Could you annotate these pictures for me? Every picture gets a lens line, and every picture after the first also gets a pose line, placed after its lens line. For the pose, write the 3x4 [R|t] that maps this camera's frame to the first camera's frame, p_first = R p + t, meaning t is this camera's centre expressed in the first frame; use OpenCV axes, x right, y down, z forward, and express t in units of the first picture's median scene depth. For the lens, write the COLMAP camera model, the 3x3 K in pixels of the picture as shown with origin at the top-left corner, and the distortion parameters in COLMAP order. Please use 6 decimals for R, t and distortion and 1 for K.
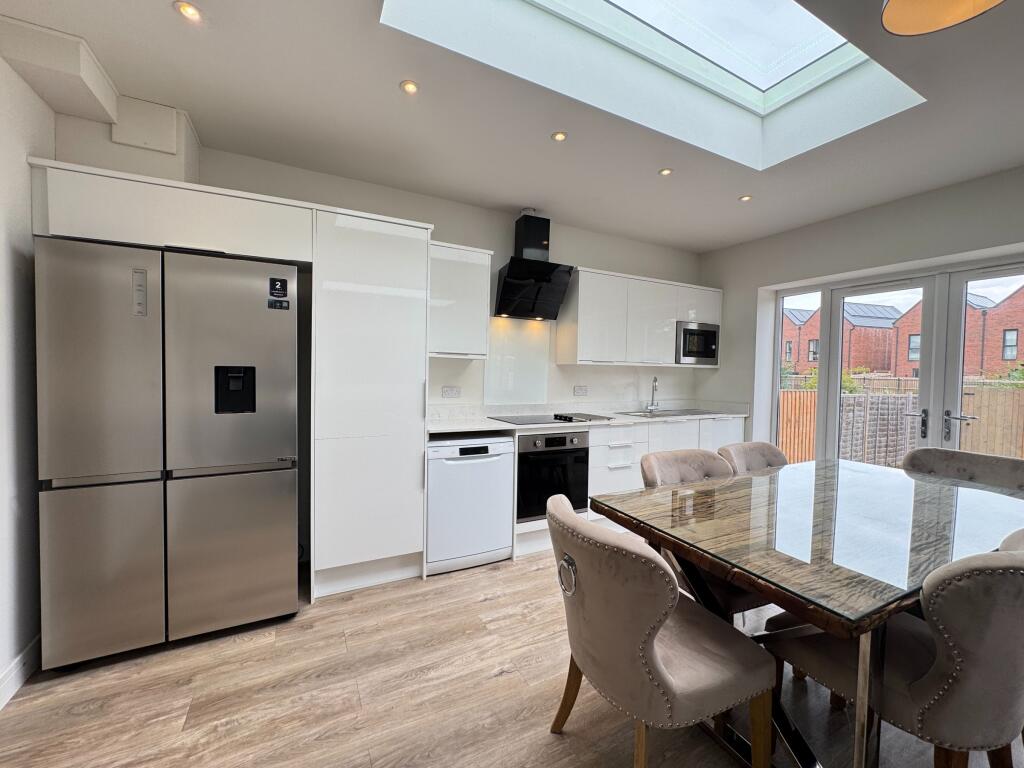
lens RADIAL K [[409.7, 0, 511.0], [0, 409.7, 383.2], [0, 0, 1]] dist [-0.002938, 0.001224]
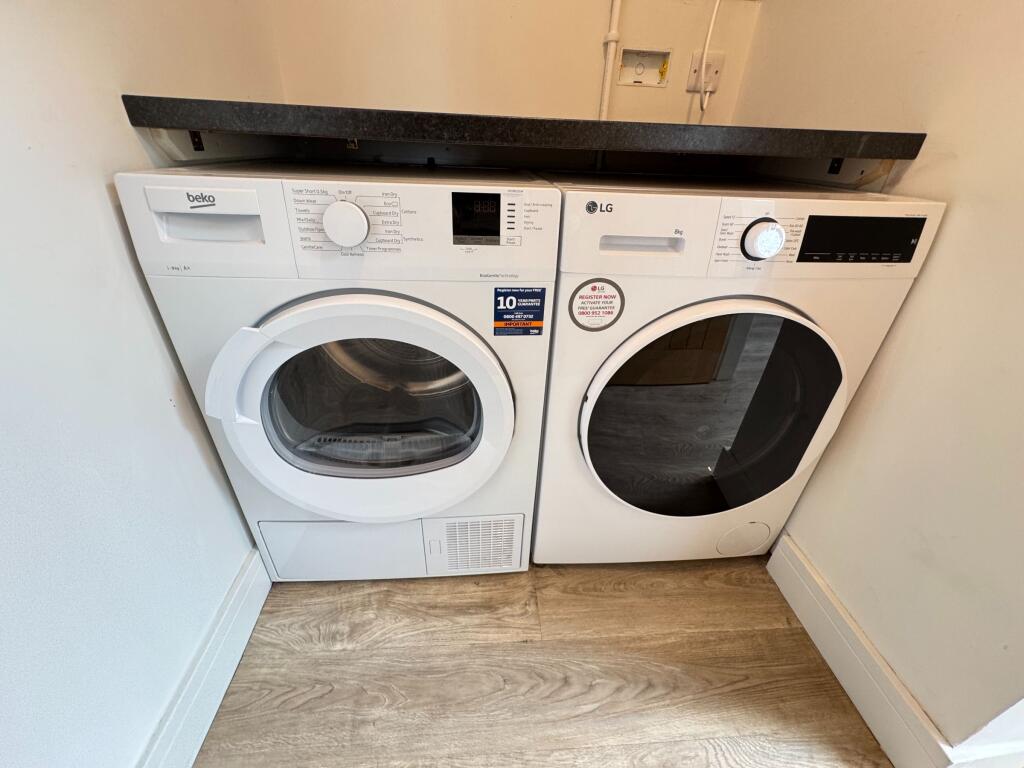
lens RADIAL K [[409.7, 0, 514.8], [0, 409.7, 384.5], [0, 0, 1]] dist [-0.002938, 0.001224]
pose [[-0.918755, -0.234033, 0.317990, -0.158047], [-0.035032, 0.850533, 0.524753, 0.132619], [-0.393271, 0.470980, -0.789630, 0.662187]]
